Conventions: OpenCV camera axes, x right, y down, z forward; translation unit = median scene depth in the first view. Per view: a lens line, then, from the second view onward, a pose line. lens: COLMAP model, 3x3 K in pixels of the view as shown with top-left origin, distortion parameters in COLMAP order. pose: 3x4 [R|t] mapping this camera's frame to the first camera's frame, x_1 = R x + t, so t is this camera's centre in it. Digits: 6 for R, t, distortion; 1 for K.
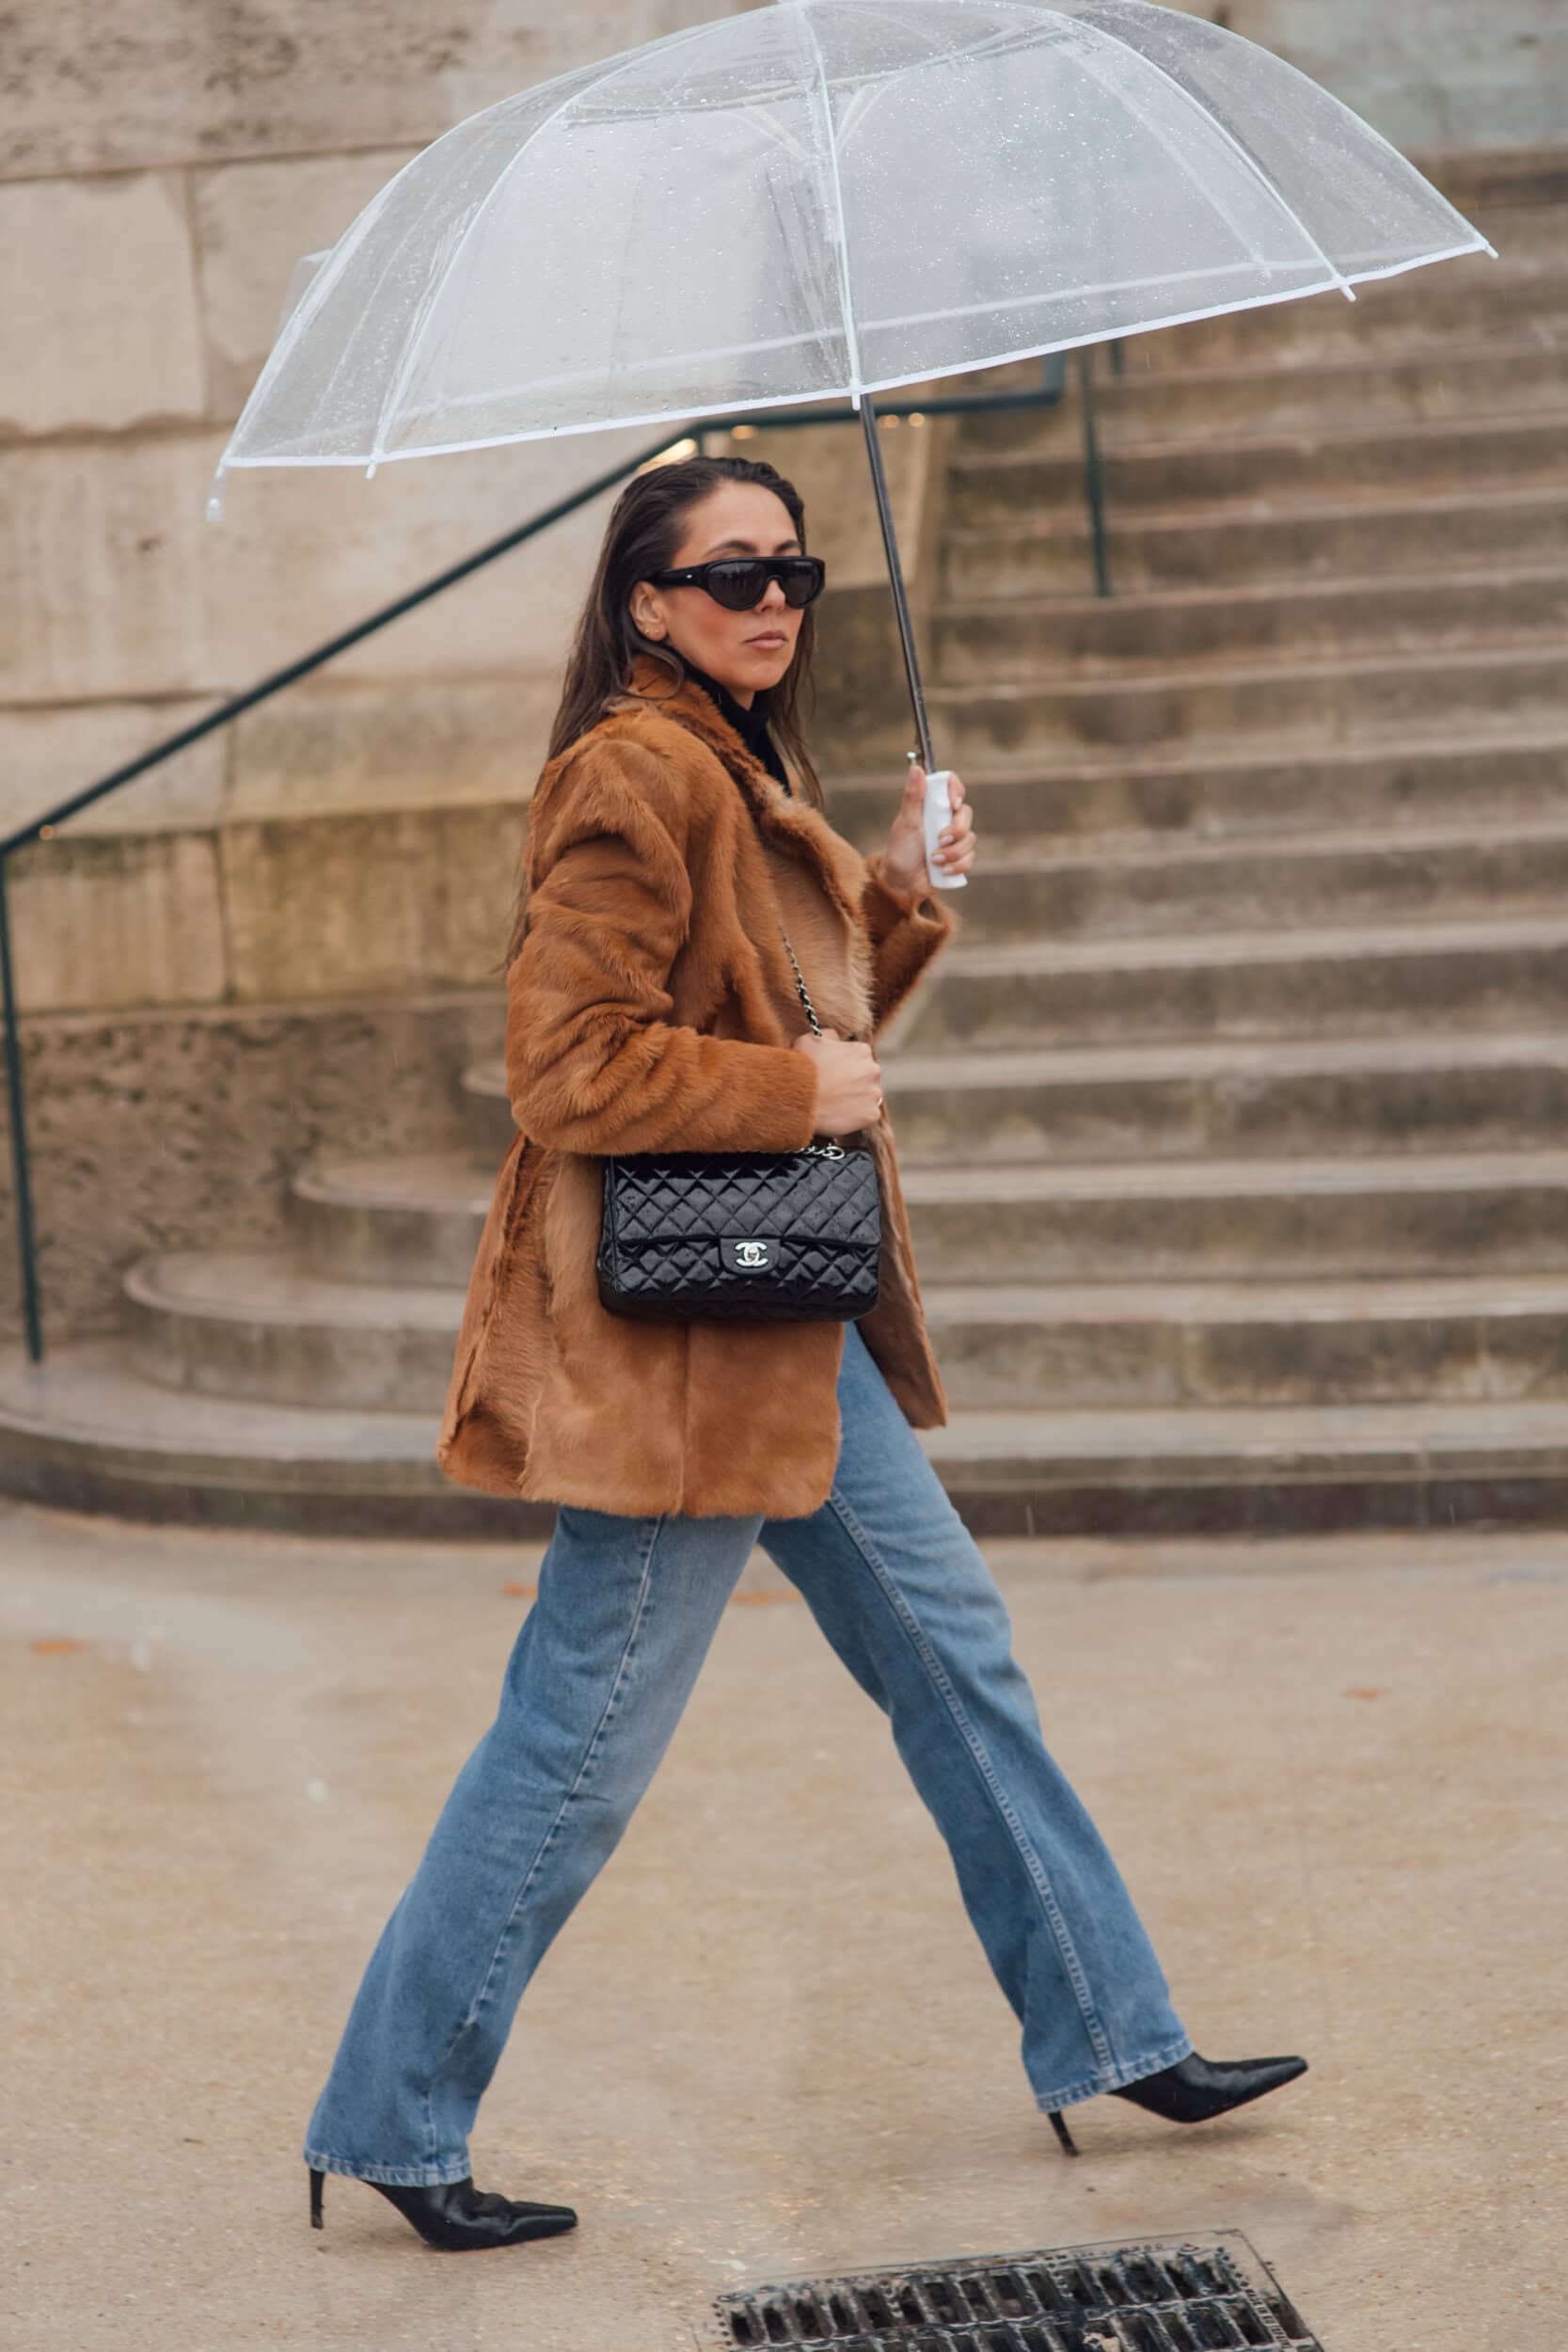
lens RADIAL K [[5314.3, 0, 784.0], [0, 5314.3, 1176.0], [0, 0, 1]] dist [0.005437, -0.294051]
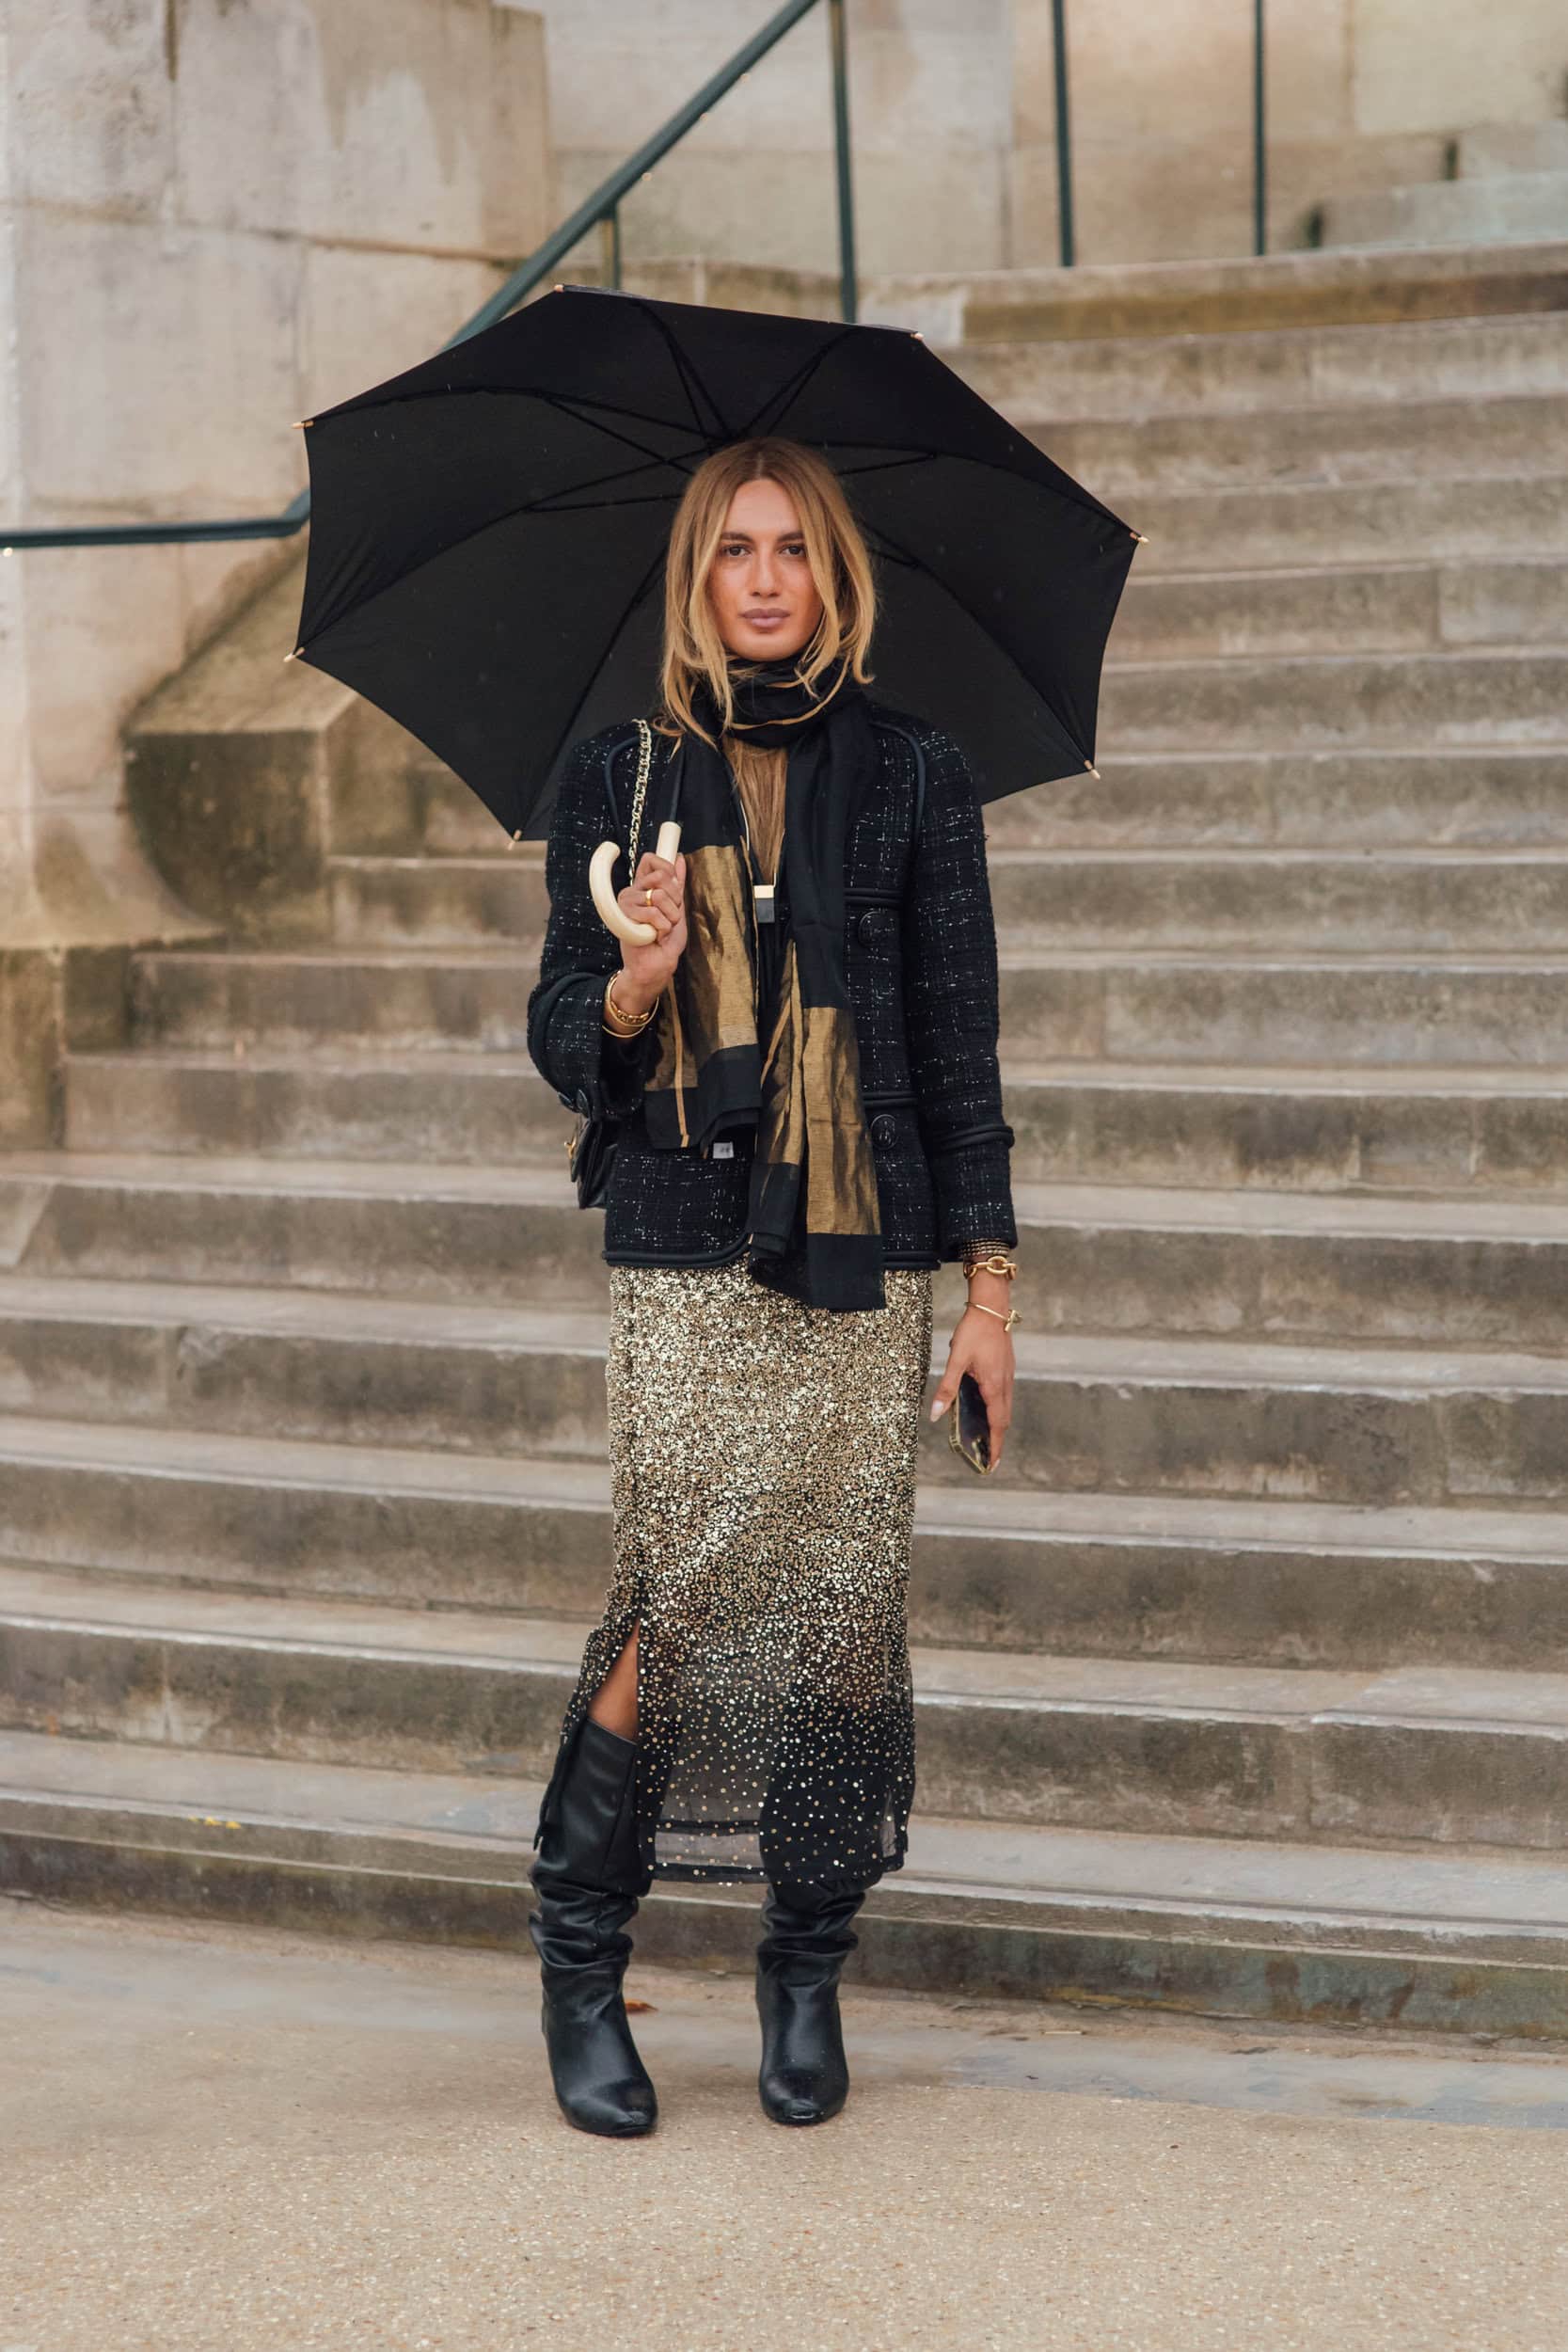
lens RADIAL K [[5877.4, 0, 828.5], [0, 5877.4, 1176.8], [0, 0, 1]] dist [-0.006609, -0.258199]
pose [[0.938757, 0.081029, -0.334917, 0.473811], [-0.090140, 0.995860, -0.011723, -0.039937], [0.332580, 0.041194, 0.942175, 0.150414]]
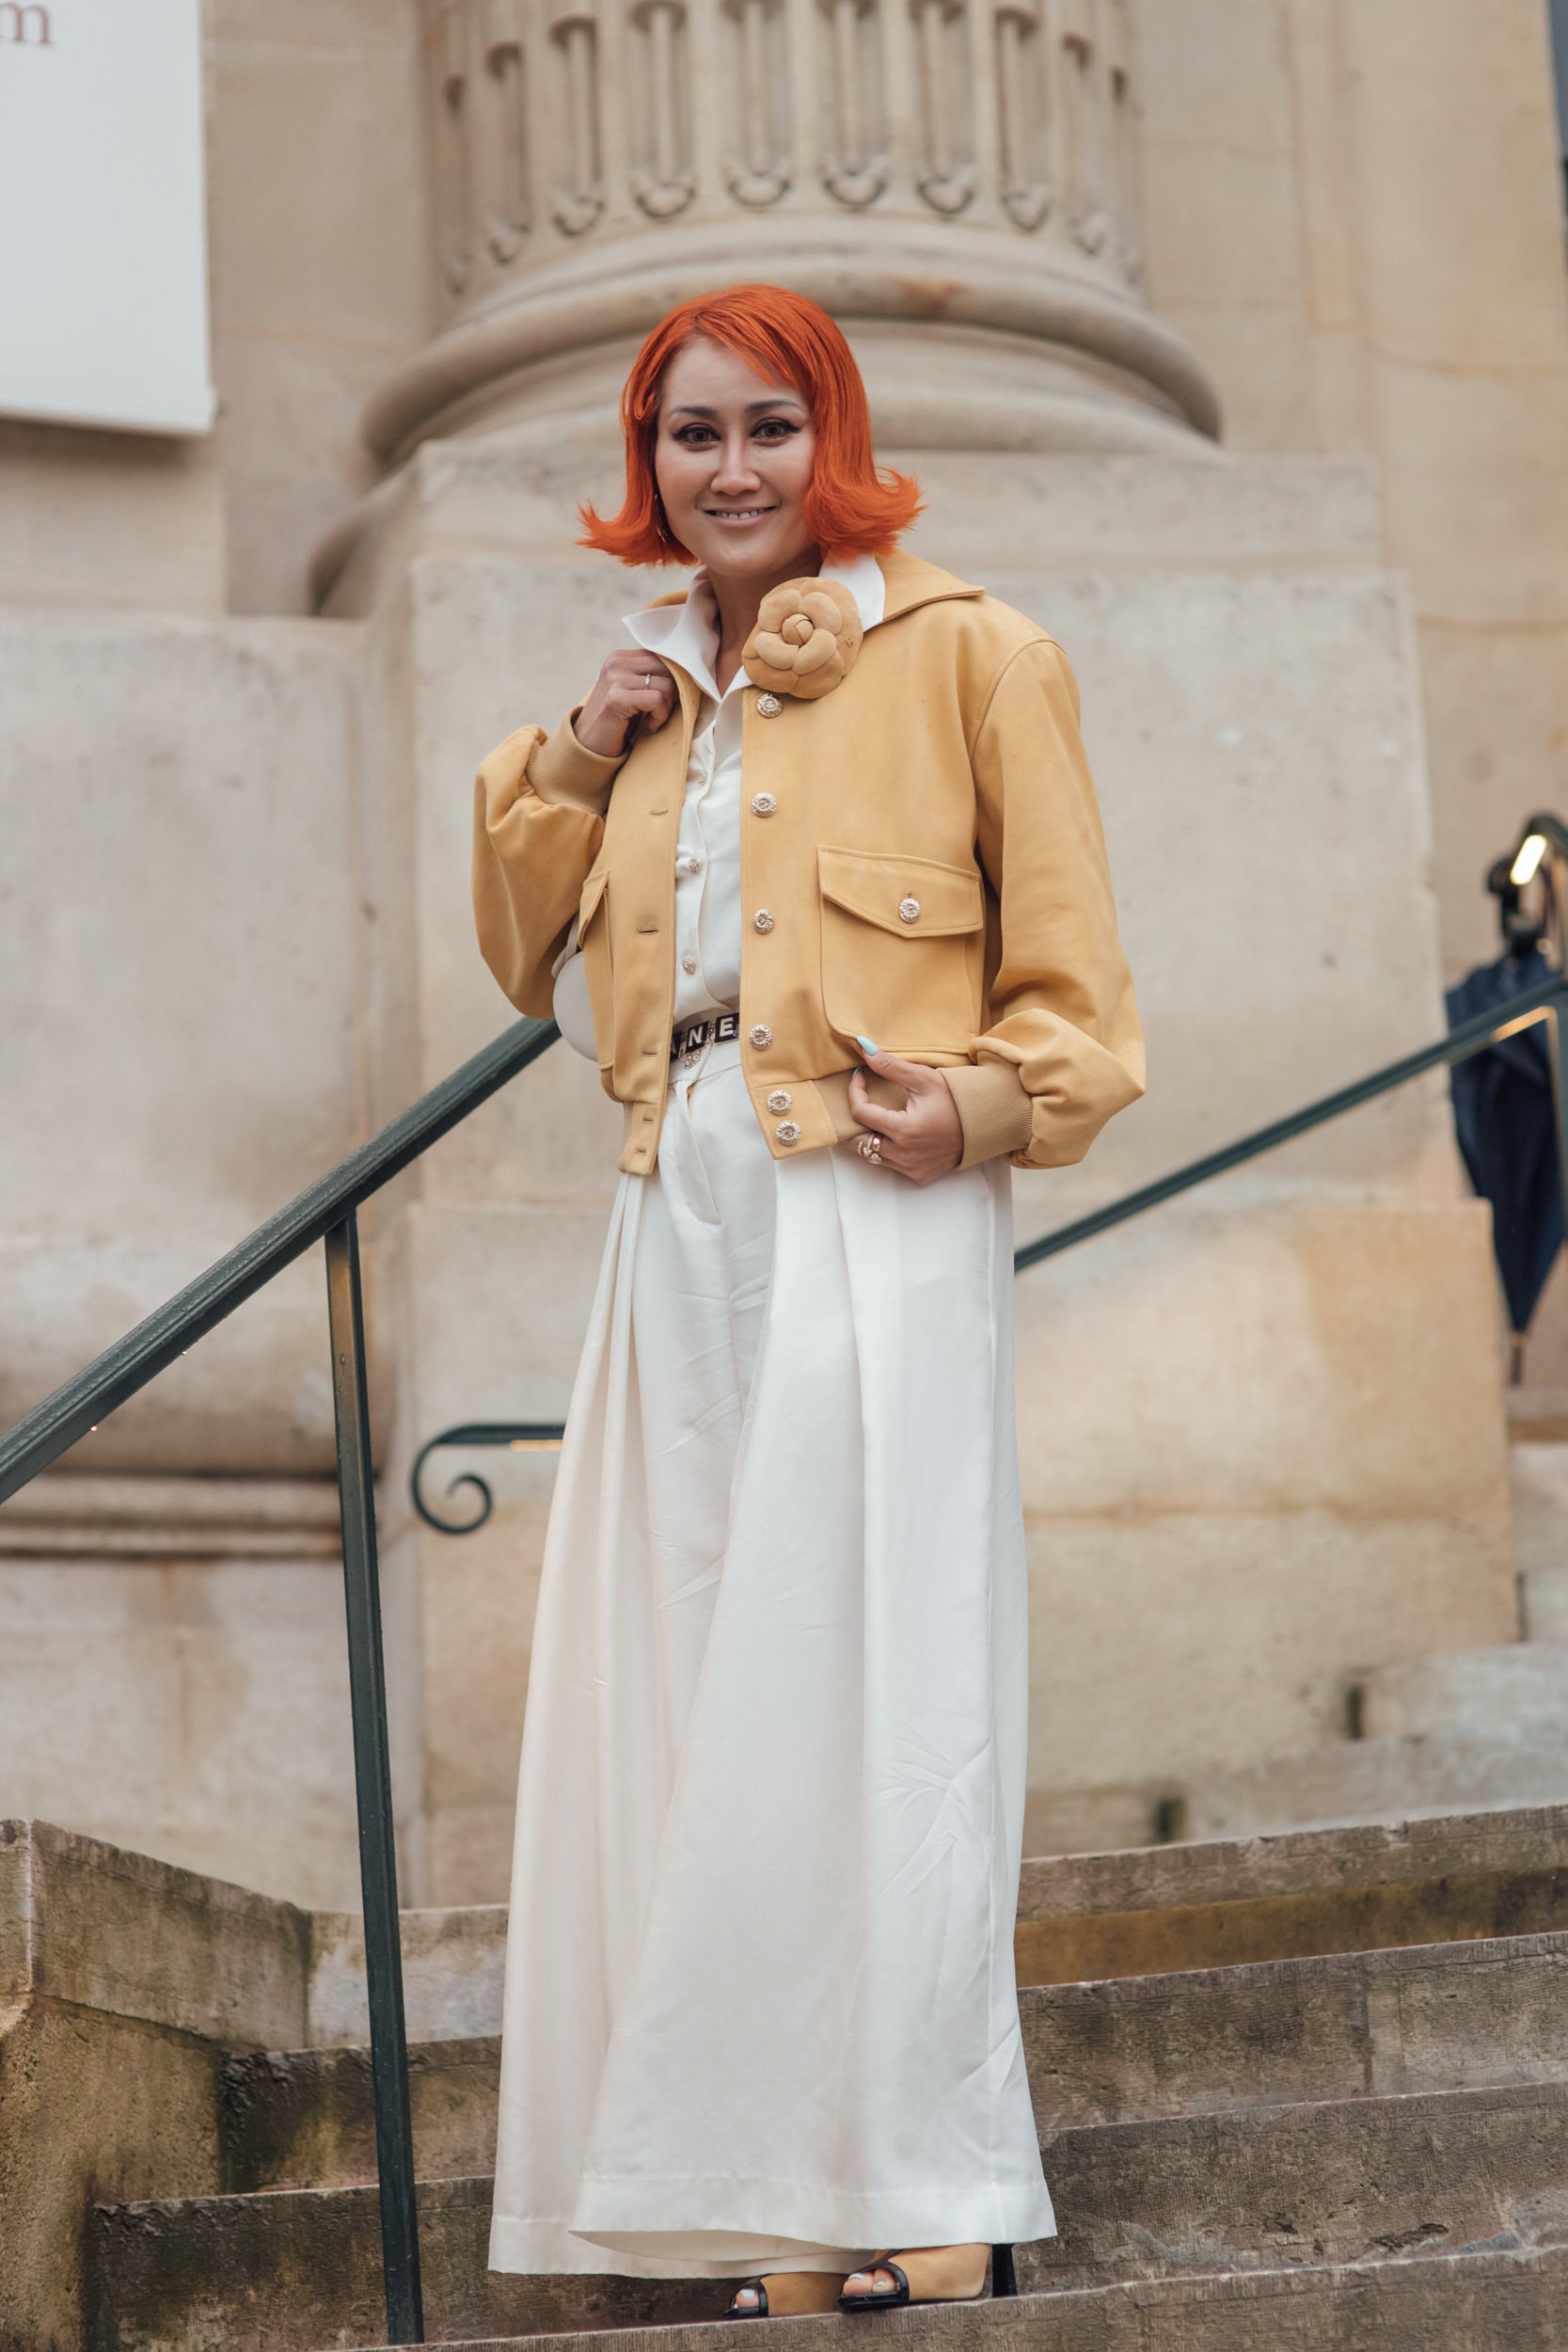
lens RADIAL K [[5922.5, 0, 784.0], [0, 5922.5, 1176.0], [0, 0, 1]] dist [0.014981, -0.575532]
pose [[0.984318, -0.021086, -0.175140, 0.203830], [-0.044498, 0.931046, -0.362178, -0.096264], [0.170700, 0.364292, 0.915507, 0.739409]]
